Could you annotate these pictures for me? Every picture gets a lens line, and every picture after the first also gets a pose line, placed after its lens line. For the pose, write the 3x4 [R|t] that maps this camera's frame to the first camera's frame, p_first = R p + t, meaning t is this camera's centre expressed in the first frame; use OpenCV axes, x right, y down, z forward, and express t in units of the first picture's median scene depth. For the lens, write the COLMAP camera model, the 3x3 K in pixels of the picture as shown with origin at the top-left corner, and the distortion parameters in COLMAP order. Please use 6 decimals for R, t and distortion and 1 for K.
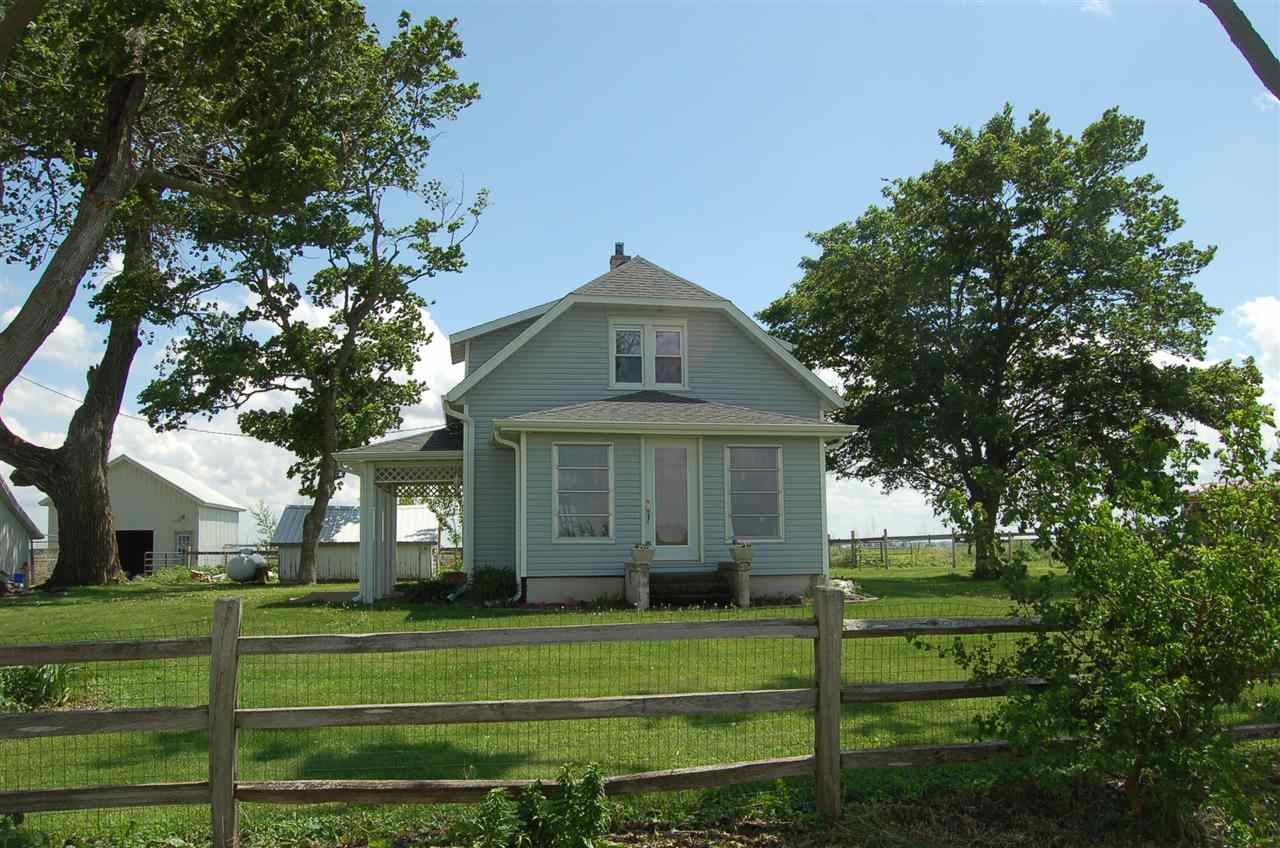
lens RADIAL K [[1020.9, 0, 634.4], [0, 1020.9, 448.4], [0, 0, 1]] dist [-0.063633, 0.003245]
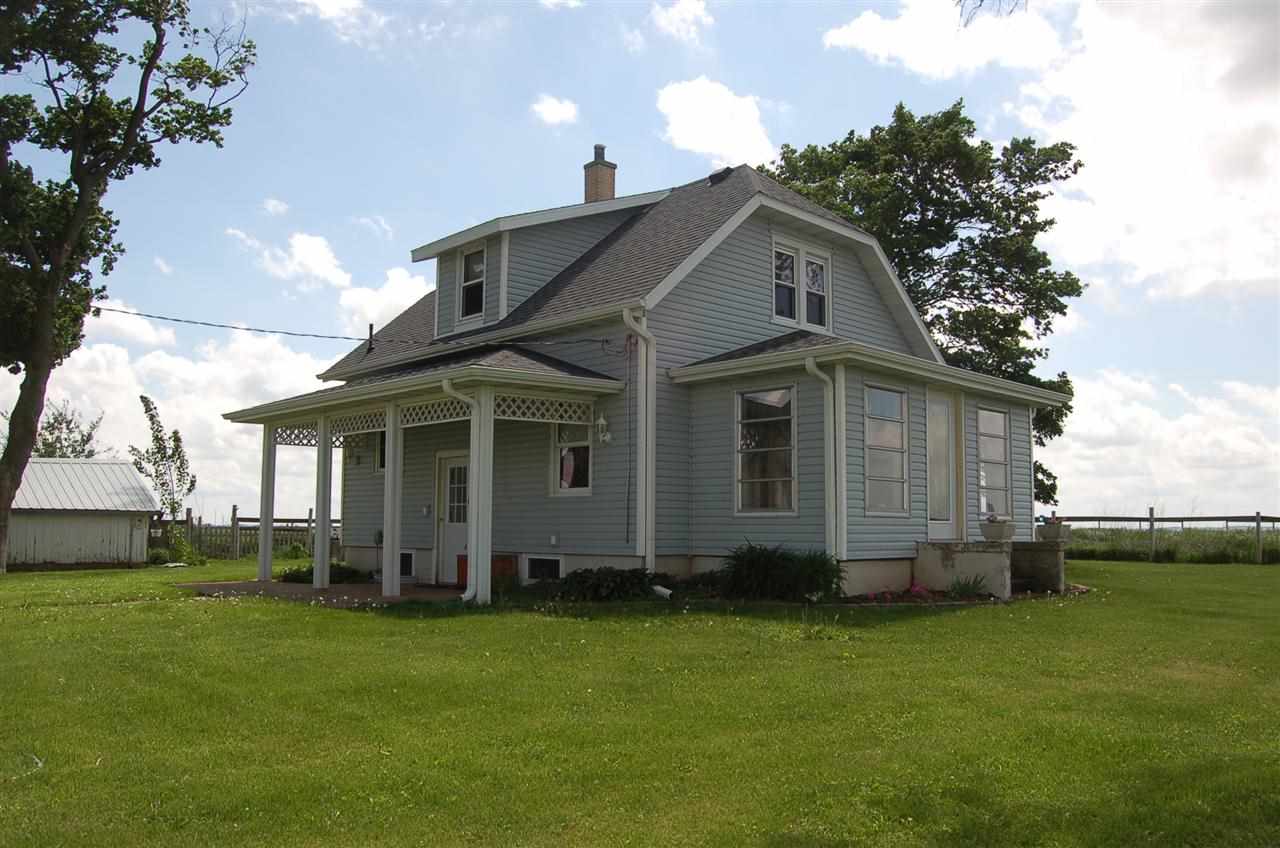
lens RADIAL K [[1020.9, 0, 634.4], [0, 1020.9, 448.4], [0, 0, 1]] dist [-0.063633, 0.003245]
pose [[0.834719, 0.055977, 0.547824, -0.537326], [-0.067012, 0.997752, 0.000155, 0.045881], [-0.546584, -0.036840, 0.836594, 0.391400]]
